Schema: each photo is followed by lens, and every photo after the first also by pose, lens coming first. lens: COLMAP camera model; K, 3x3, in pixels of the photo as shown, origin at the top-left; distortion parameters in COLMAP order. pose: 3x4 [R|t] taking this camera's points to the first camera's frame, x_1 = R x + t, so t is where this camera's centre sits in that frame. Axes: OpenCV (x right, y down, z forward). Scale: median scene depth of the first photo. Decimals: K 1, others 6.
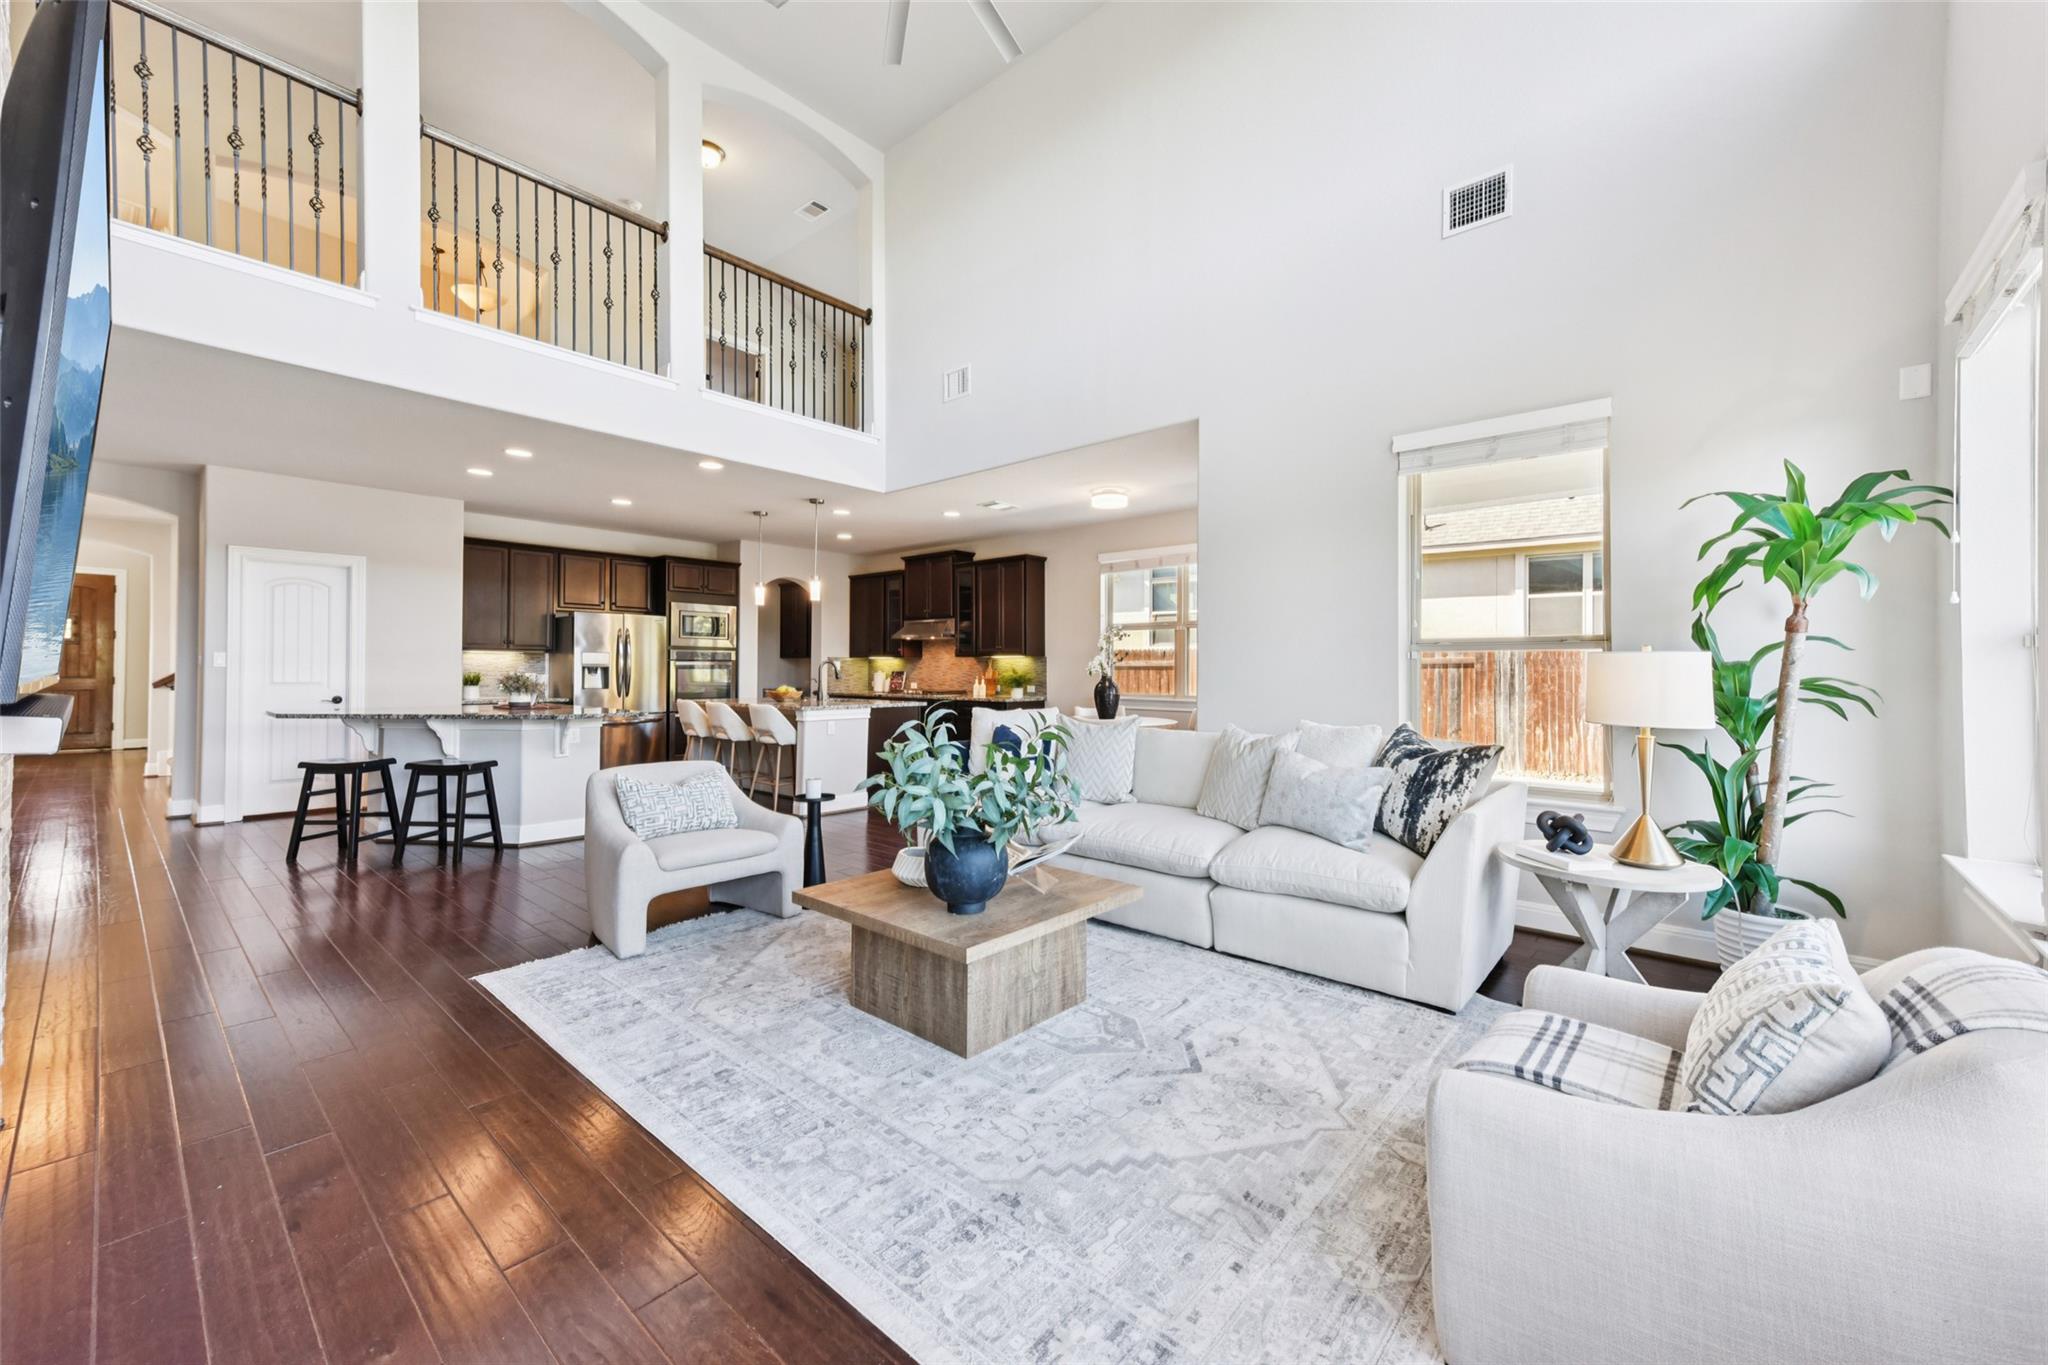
lens RADIAL K [[795.0, 0, 1044.3], [0, 795.0, 665.1], [0, 0, 1]] dist [0.028864, -0.000604]
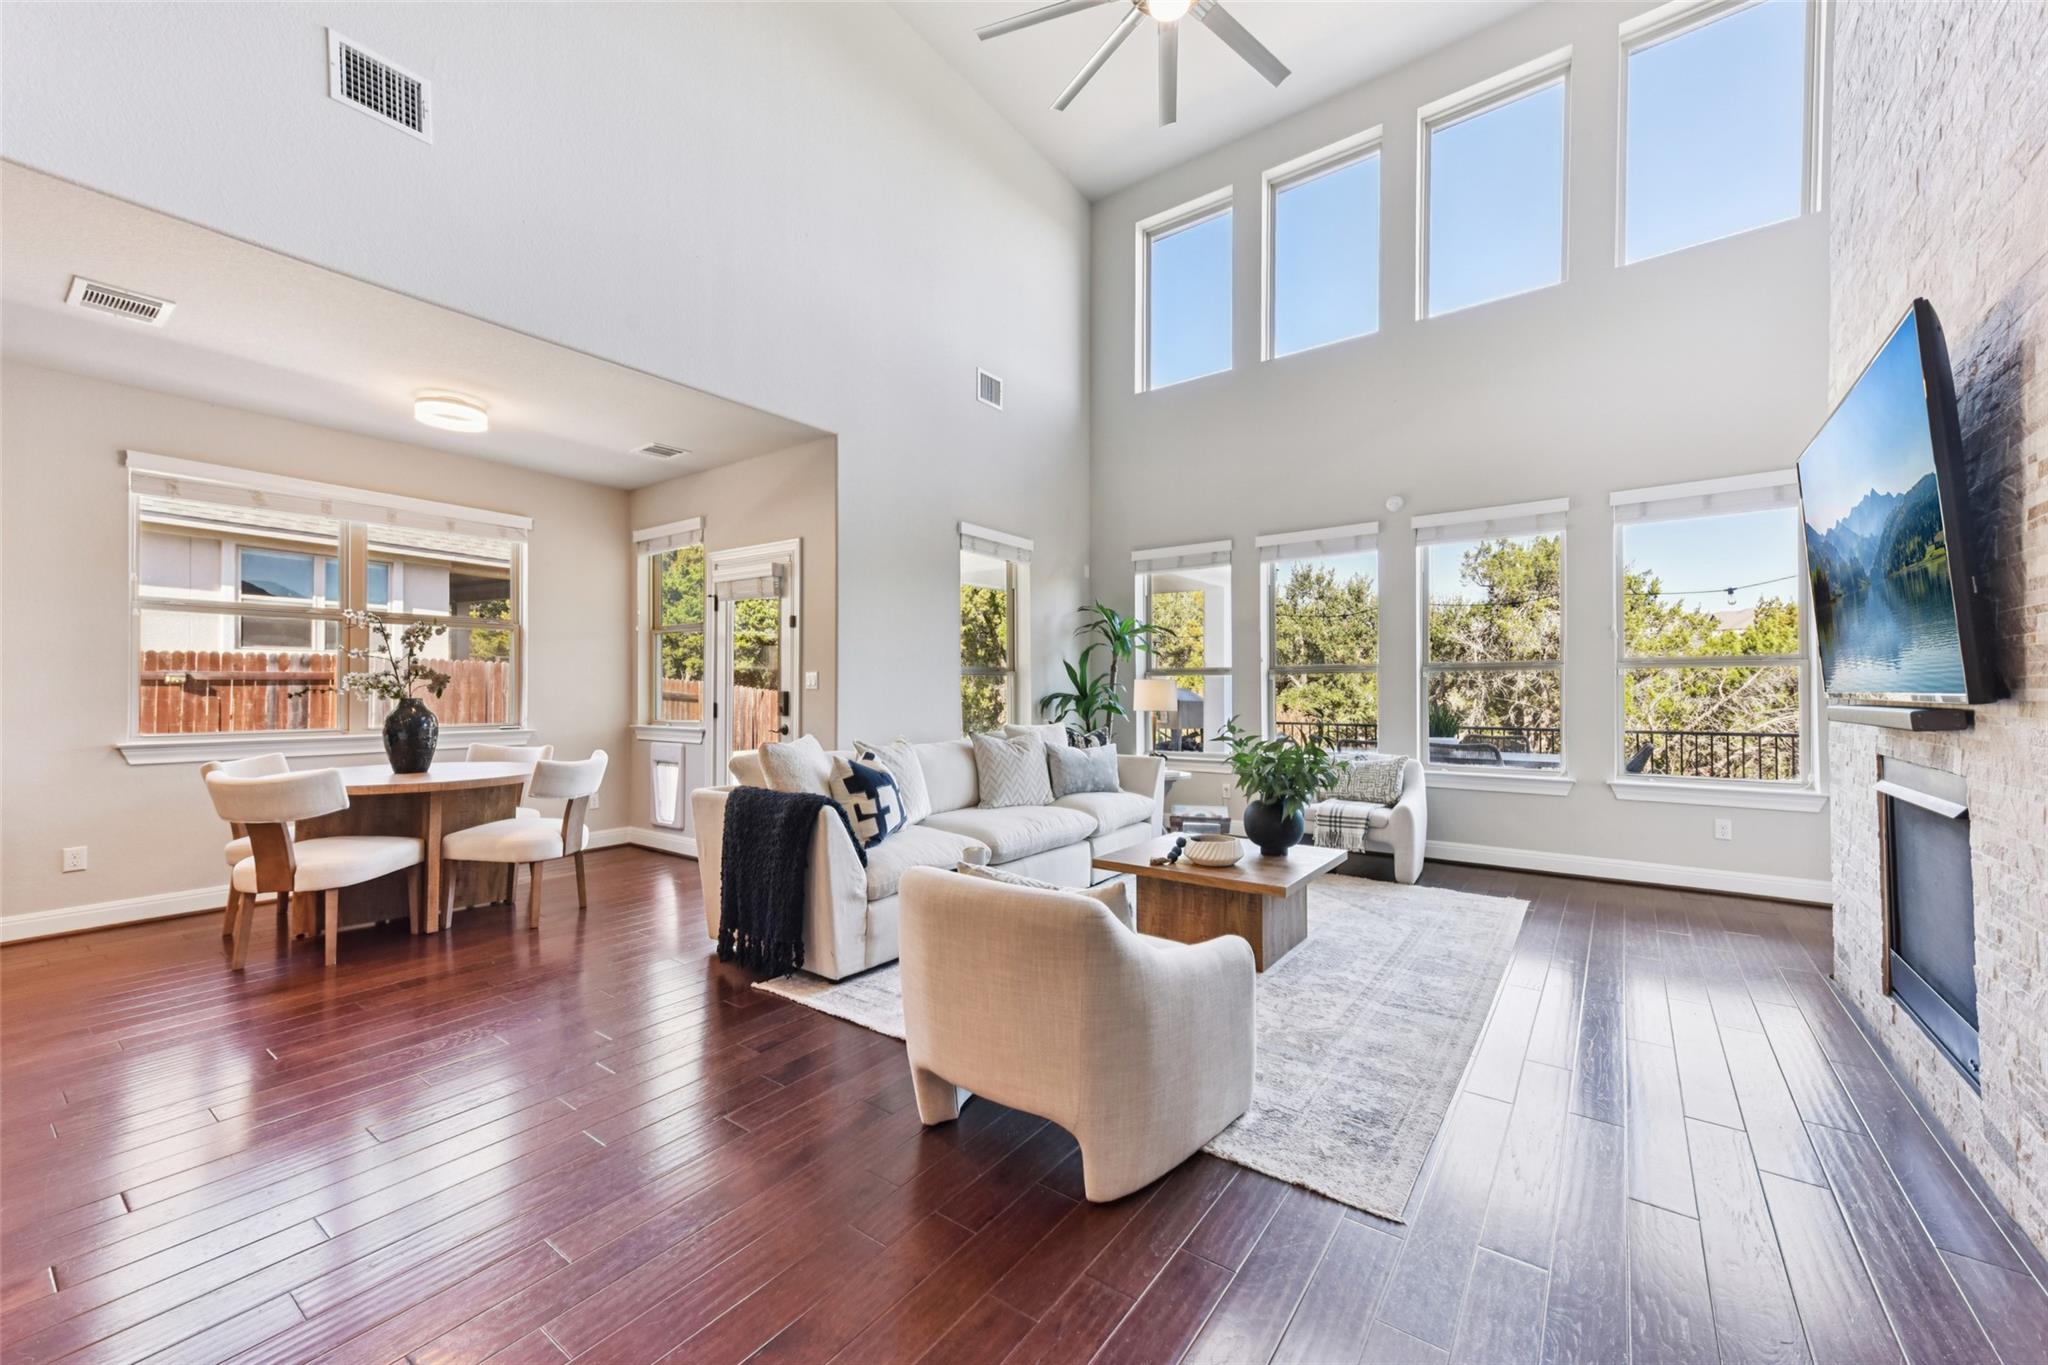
lens RADIAL K [[795.0, 0, 1021.1], [0, 795.0, 683.0], [0, 0, 1]] dist [0.028864, -0.000604]
pose [[-0.080744, 0.004001, 0.996727, -0.500090], [-0.005036, 0.999978, -0.004422, 0.001985], [-0.996722, -0.005377, -0.080722, 0.523779]]
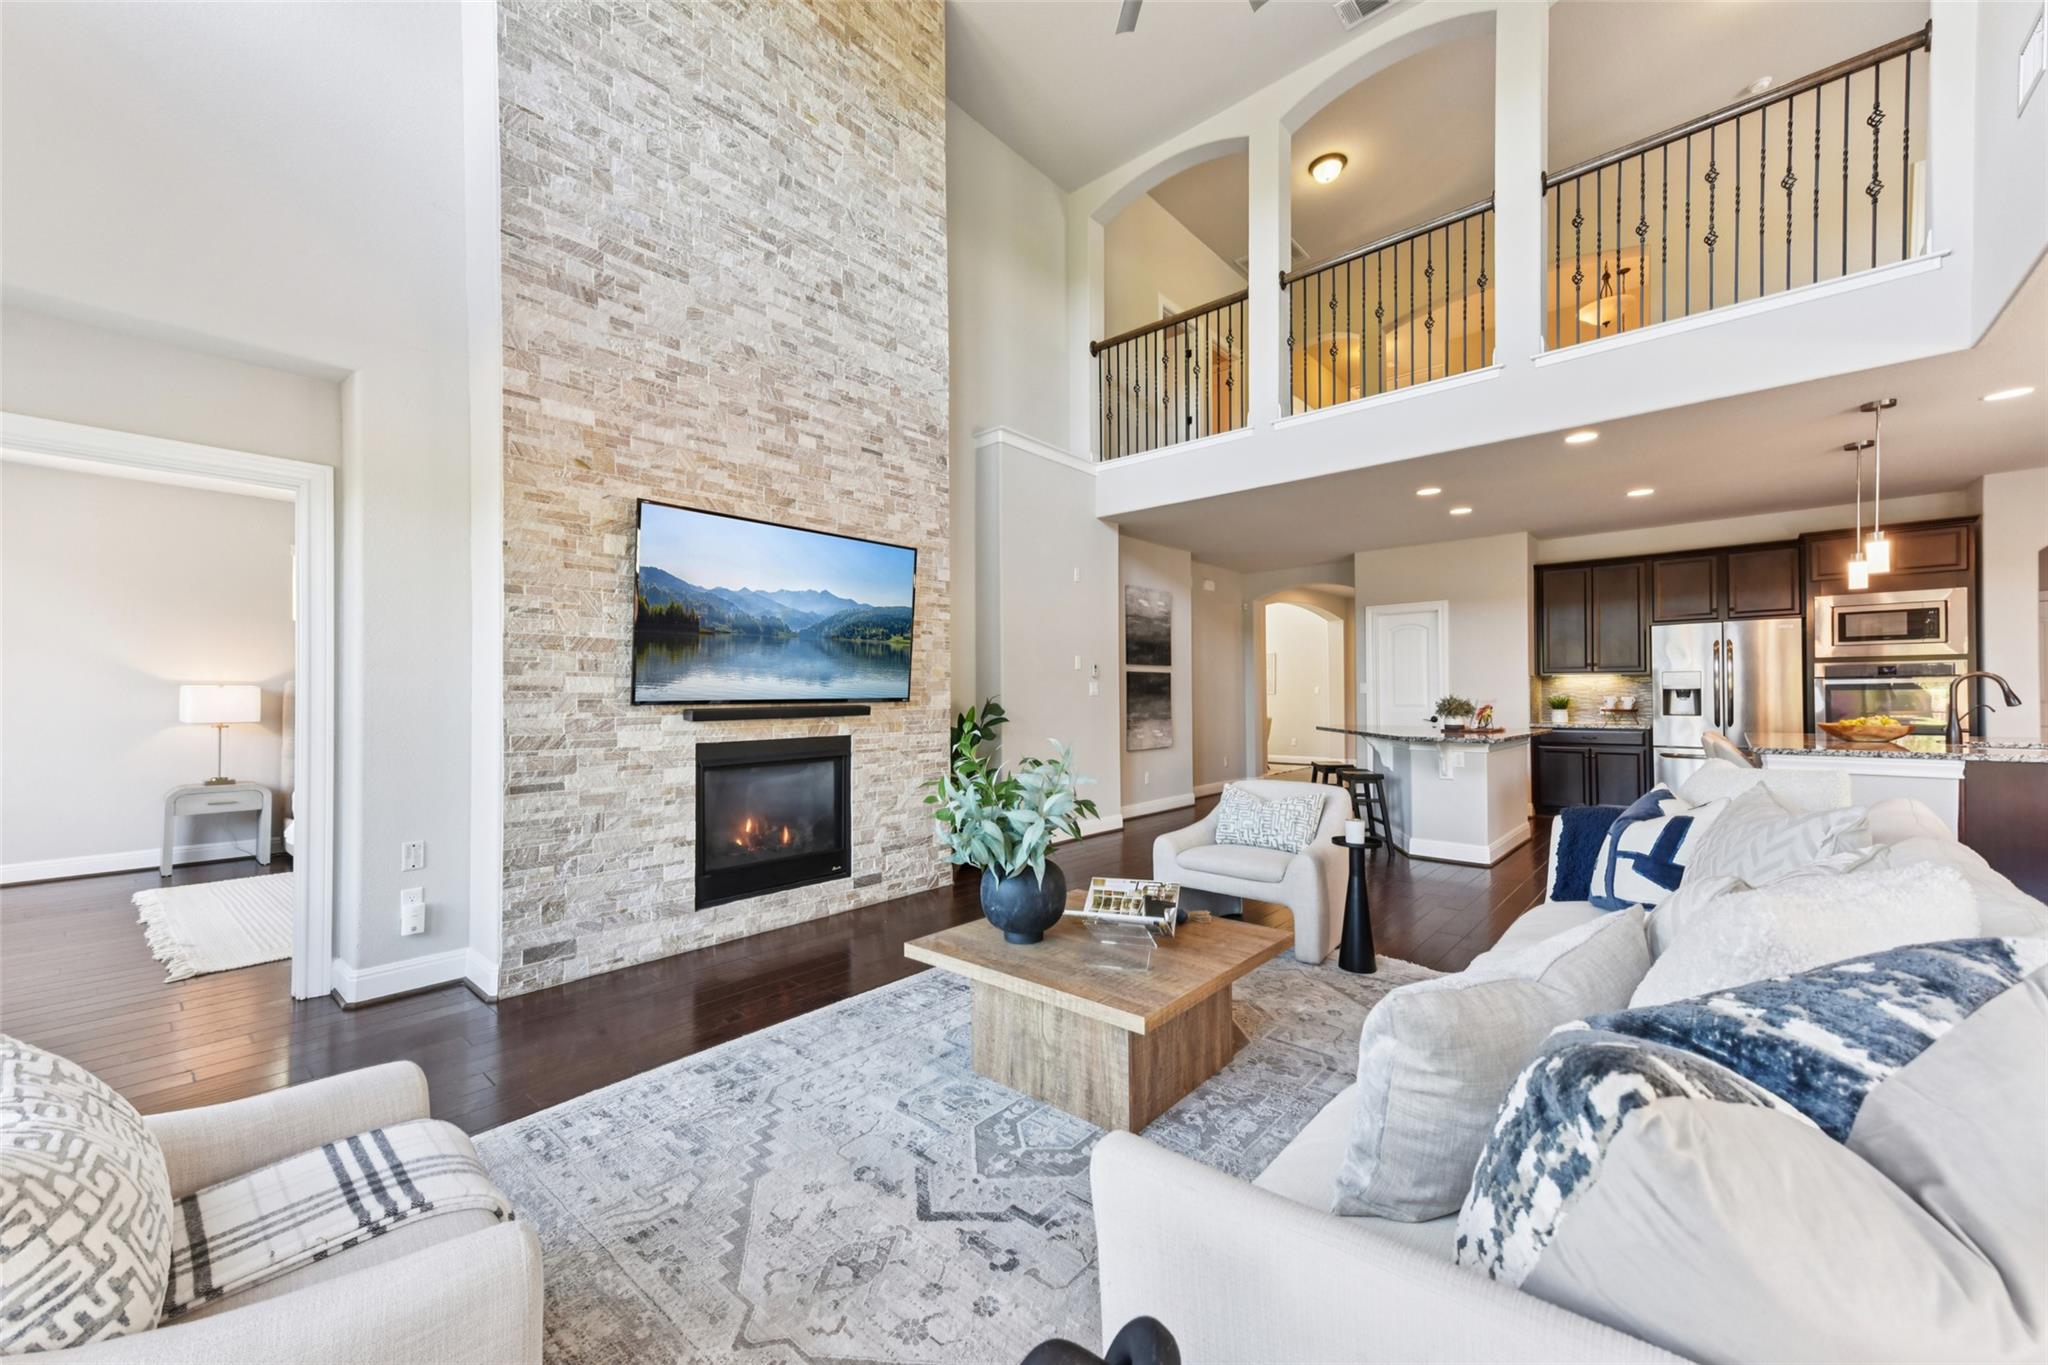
lens RADIAL K [[795.0, 0, 1034.6], [0, 795.0, 689.0], [0, 0, 1]] dist [0.028864, -0.000604]
pose [[0.002258, -0.014639, -0.999890, 0.292249], [0.013057, 0.999808, -0.014608, 0.005509], [0.999912, -0.013023, 0.002448, 0.337429]]
